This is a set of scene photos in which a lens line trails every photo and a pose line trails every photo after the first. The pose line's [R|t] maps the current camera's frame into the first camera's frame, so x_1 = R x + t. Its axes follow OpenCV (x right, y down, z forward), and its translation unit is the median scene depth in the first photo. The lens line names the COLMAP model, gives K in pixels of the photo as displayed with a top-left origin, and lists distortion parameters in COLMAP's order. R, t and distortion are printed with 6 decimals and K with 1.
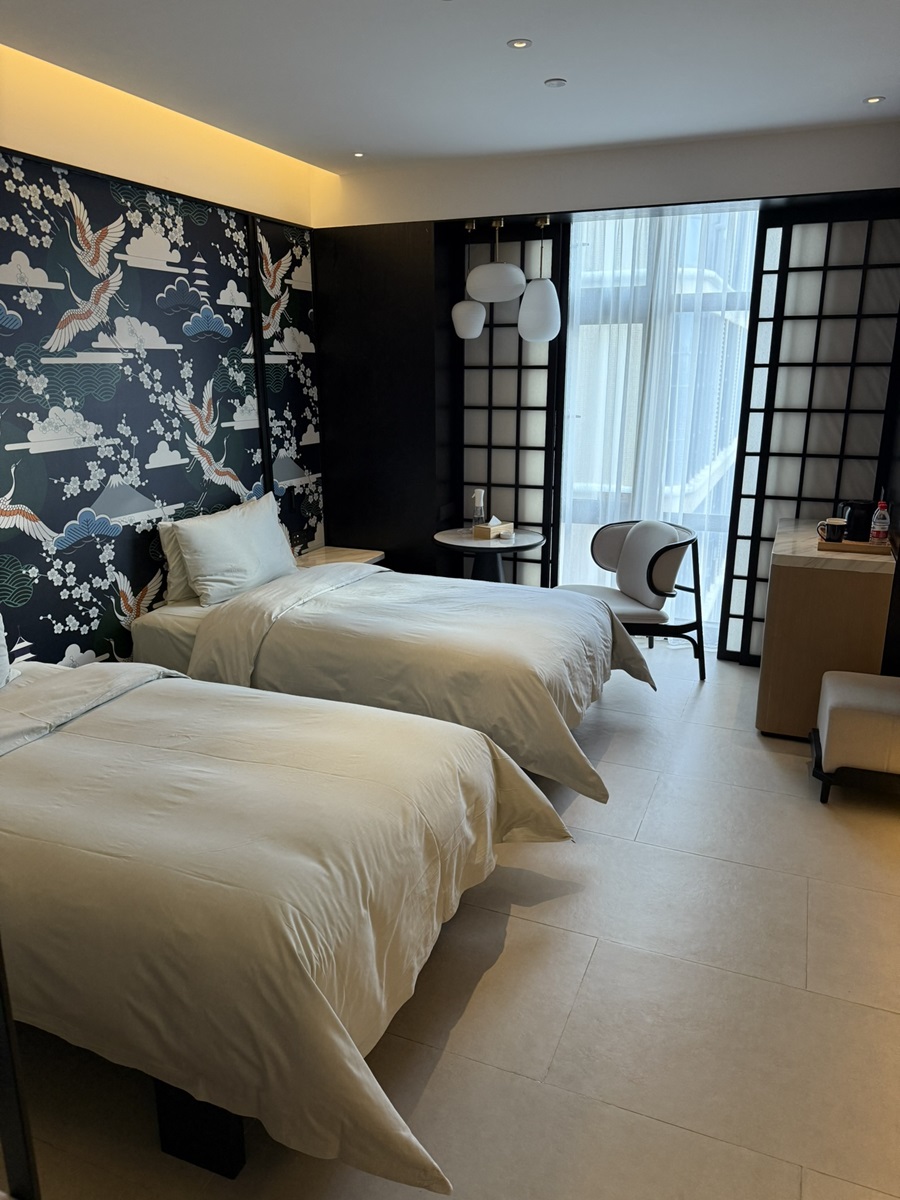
lens RADIAL K [[853.2, 0, 450.4], [0, 853.2, 608.7], [0, 0, 1]] dist [0.030956, -0.001989]
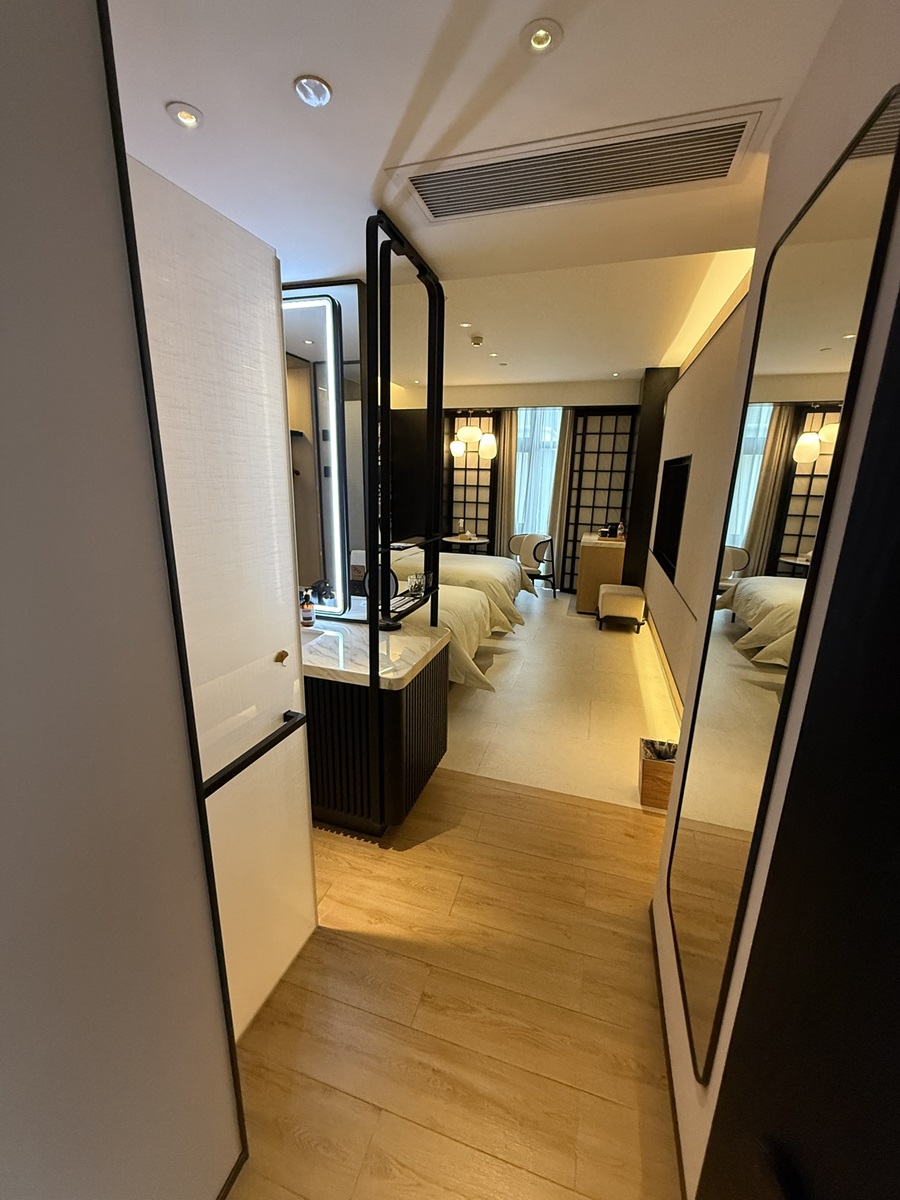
lens RADIAL K [[480.1, 0, 448.3], [0, 480.1, 590.7], [0, 0, 1]] dist [-0.001004, 0.000012]
pose [[0.996270, 0.002229, 0.086259, -0.126430], [0.000676, 0.999434, -0.033625, 0.109370], [-0.086285, 0.033558, 0.995705, -0.340693]]
